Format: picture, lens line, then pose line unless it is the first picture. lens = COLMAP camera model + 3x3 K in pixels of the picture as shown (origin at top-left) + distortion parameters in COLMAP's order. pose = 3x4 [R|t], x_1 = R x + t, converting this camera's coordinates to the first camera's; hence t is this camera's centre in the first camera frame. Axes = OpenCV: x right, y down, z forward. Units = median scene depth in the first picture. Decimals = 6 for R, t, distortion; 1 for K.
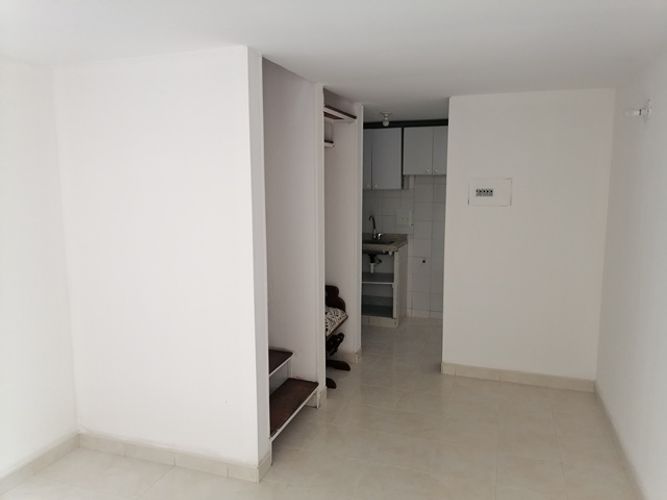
lens RADIAL K [[500.0, 0, 333.5], [0, 500.0, 250.0], [0, 0, 1]] dist [0.061193, -0.060545]
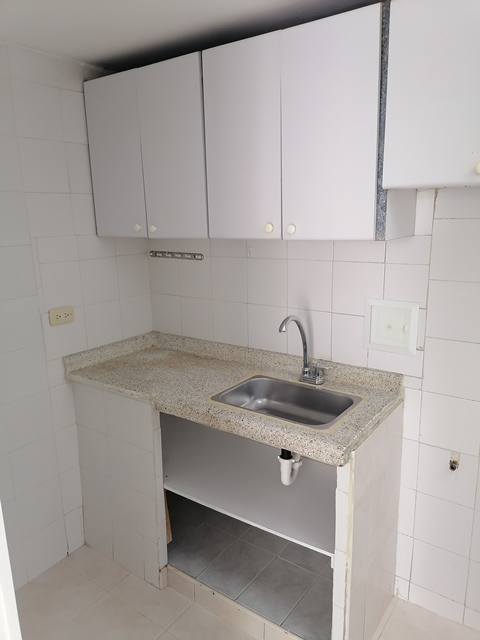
lens RADIAL K [[479.8, 0, 240.0], [0, 479.8, 320.0], [0, 0, 1]] dist [0.061193, -0.060545]
pose [[0.957580, 0.044503, -0.284710, 0.144873], [-0.018098, 0.995340, 0.094710, -0.102933], [0.287599, -0.085540, 0.953923, 0.726383]]
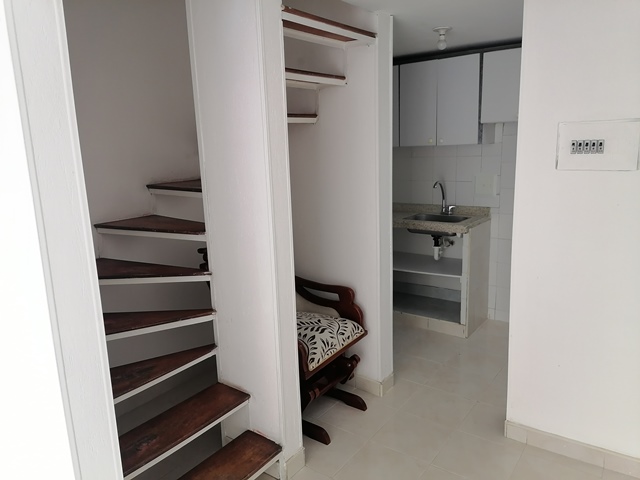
lens RADIAL K [[479.8, 0, 320.0], [0, 479.8, 240.0], [0, 0, 1]] dist [0.061193, -0.060545]
pose [[0.953057, 0.030125, -0.301288, 0.135115], [-0.009058, 0.997430, 0.071077, -0.034318], [0.302655, -0.065012, 0.950880, 0.287703]]
